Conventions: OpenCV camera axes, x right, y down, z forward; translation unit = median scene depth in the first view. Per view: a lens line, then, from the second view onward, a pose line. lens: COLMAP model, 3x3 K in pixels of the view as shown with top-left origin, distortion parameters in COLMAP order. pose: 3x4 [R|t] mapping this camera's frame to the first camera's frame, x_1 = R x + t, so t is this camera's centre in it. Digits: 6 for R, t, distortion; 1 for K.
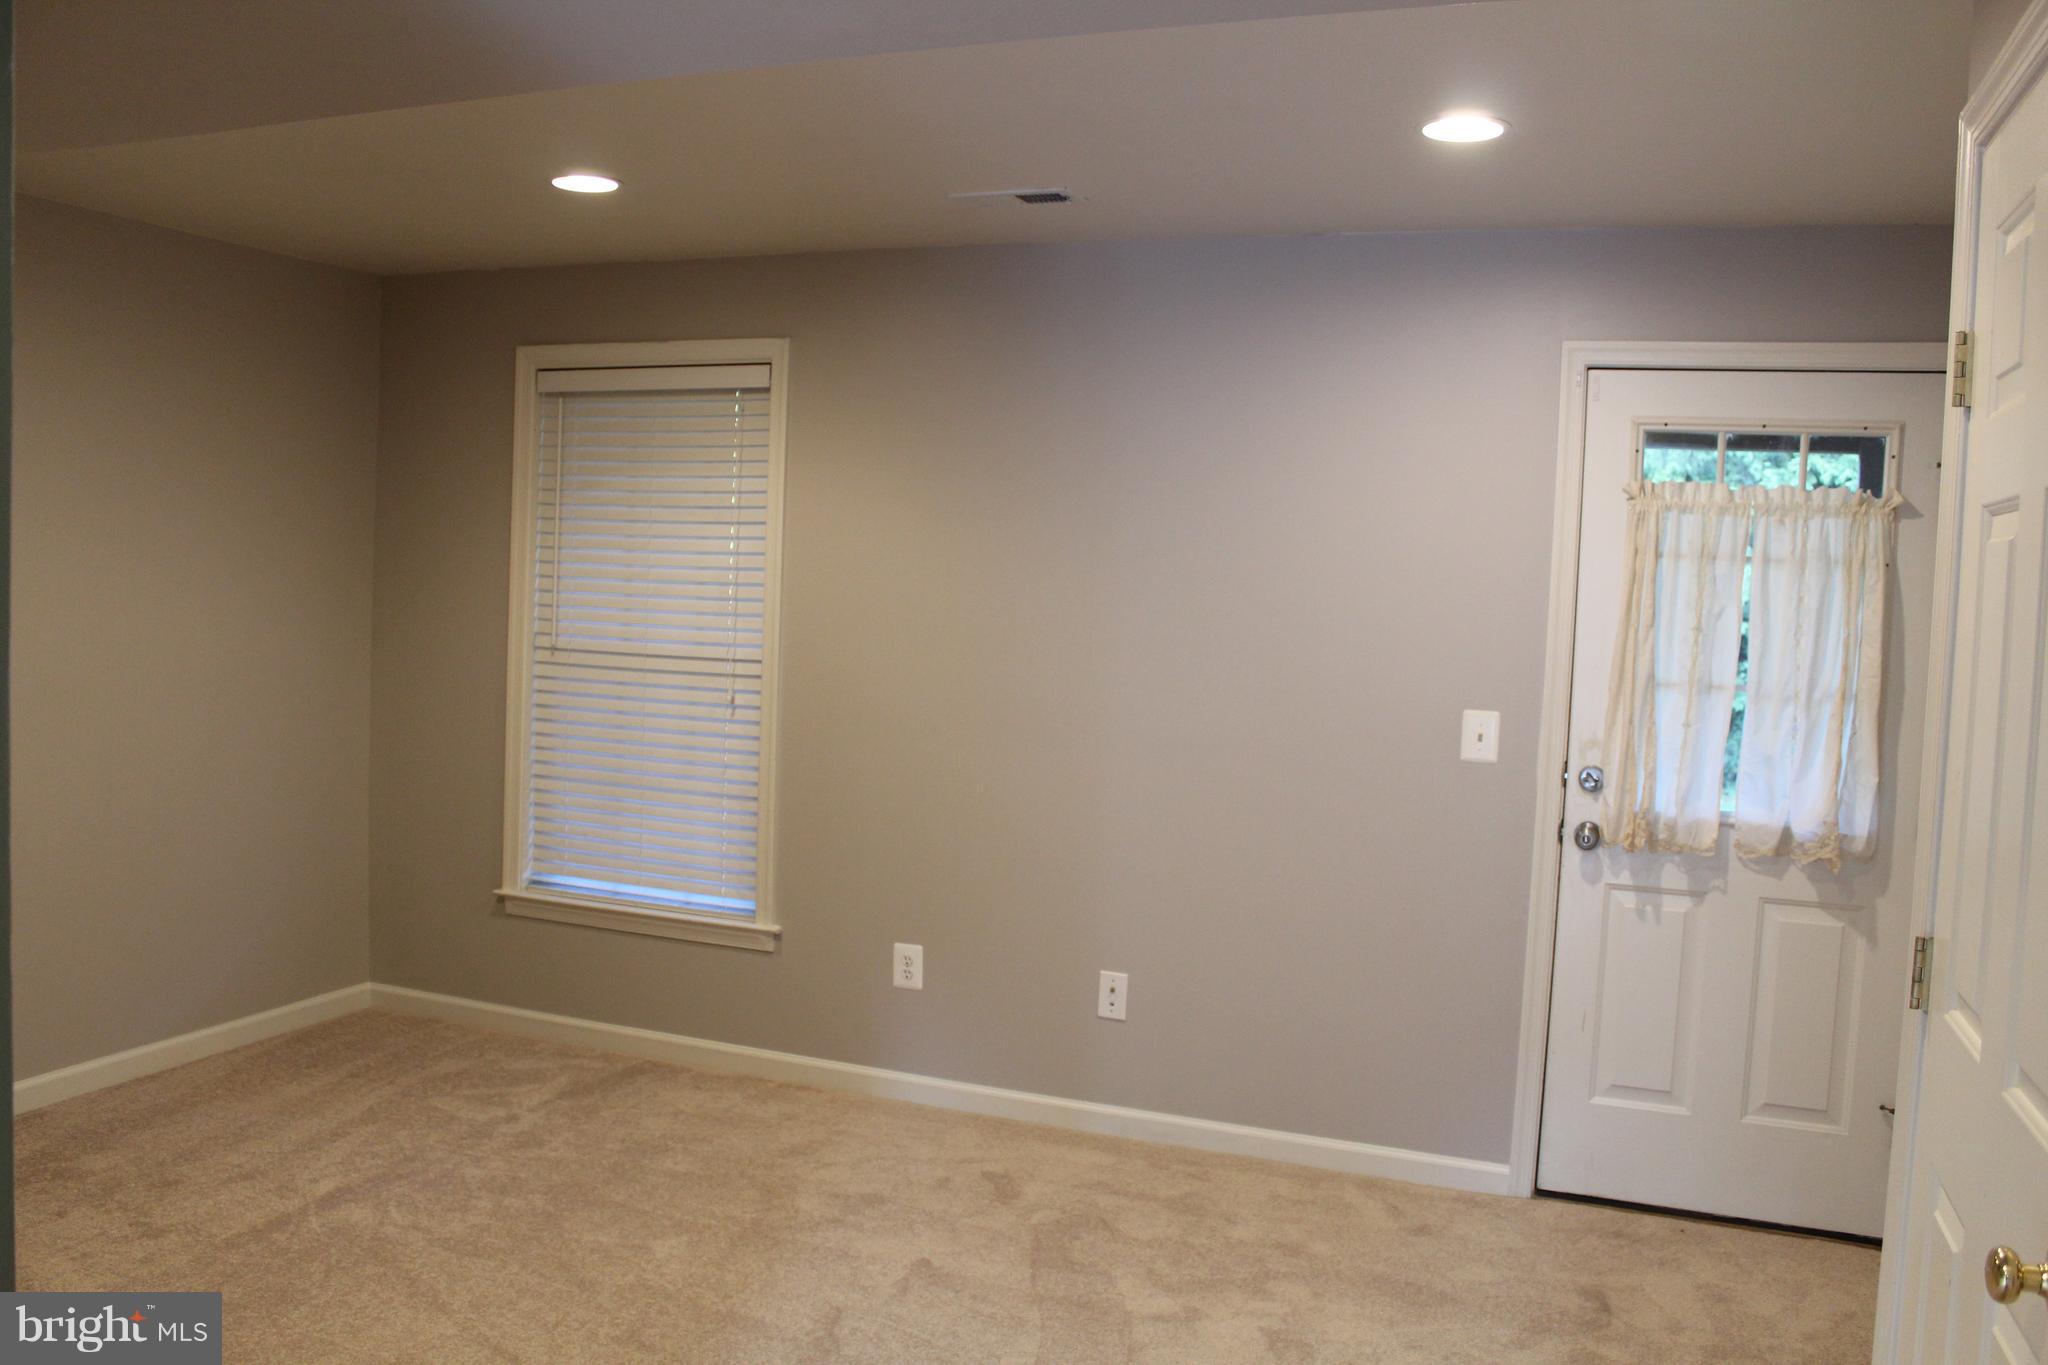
lens RADIAL K [[1697.4, 0, 1017.5], [0, 1697.4, 705.3], [0, 0, 1]] dist [-0.146977, 0.151776]
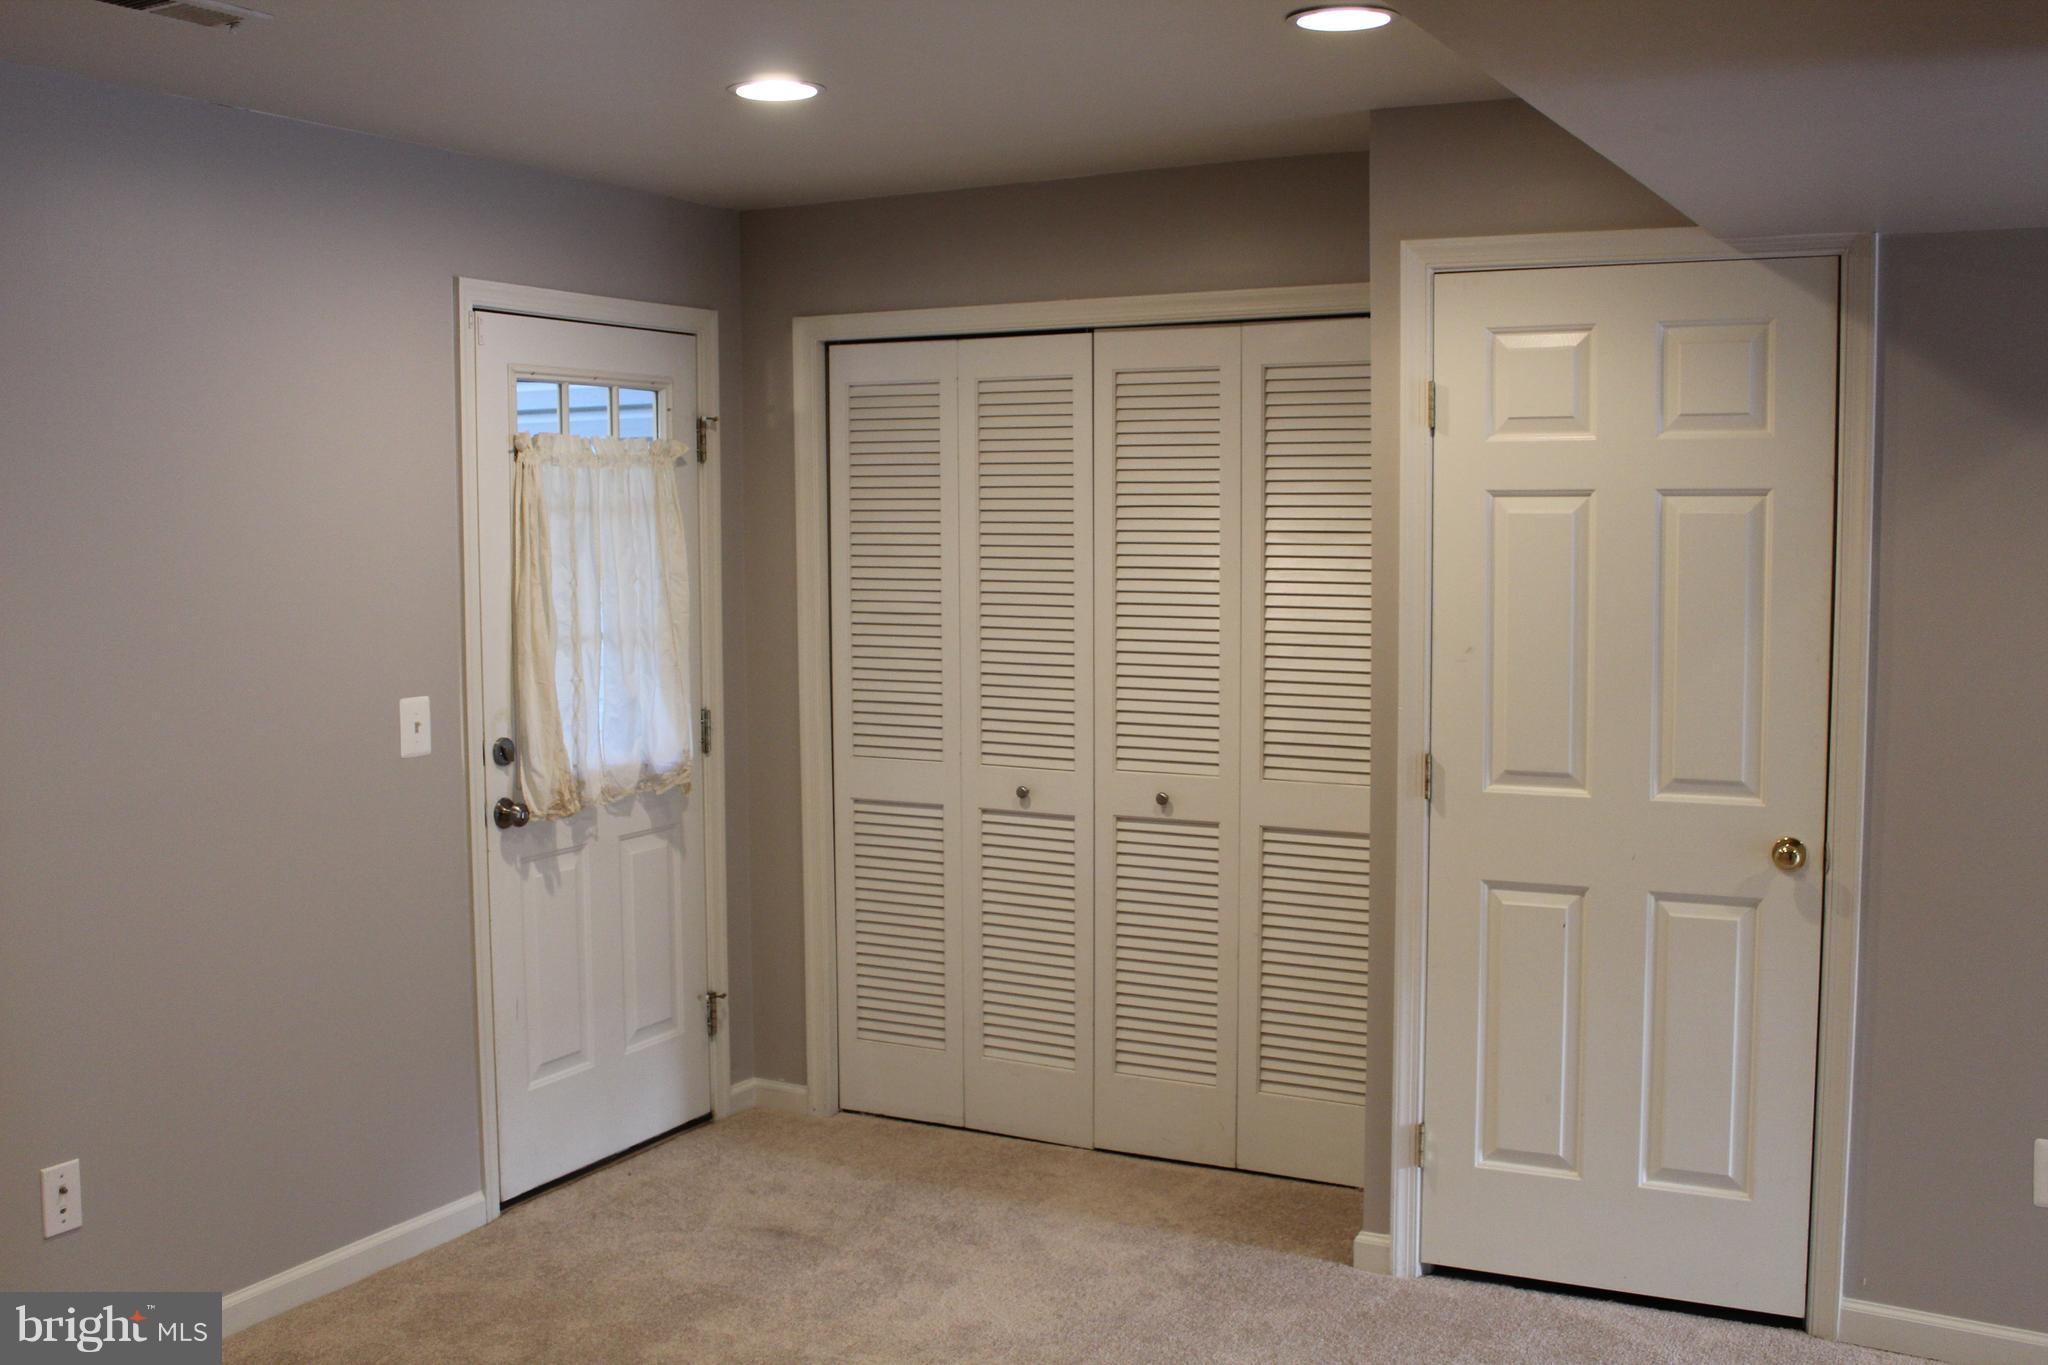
lens RADIAL K [[2067.0, 0, 1024.0], [0, 2067.0, 682.5], [0, 0, 1]] dist [0.004961, 0.004657]
pose [[0.119542, -0.130704, 0.984188, -0.767085], [0.074302, 0.989694, 0.122410, -0.116322], [-0.990045, 0.058494, 0.128022, 0.569980]]
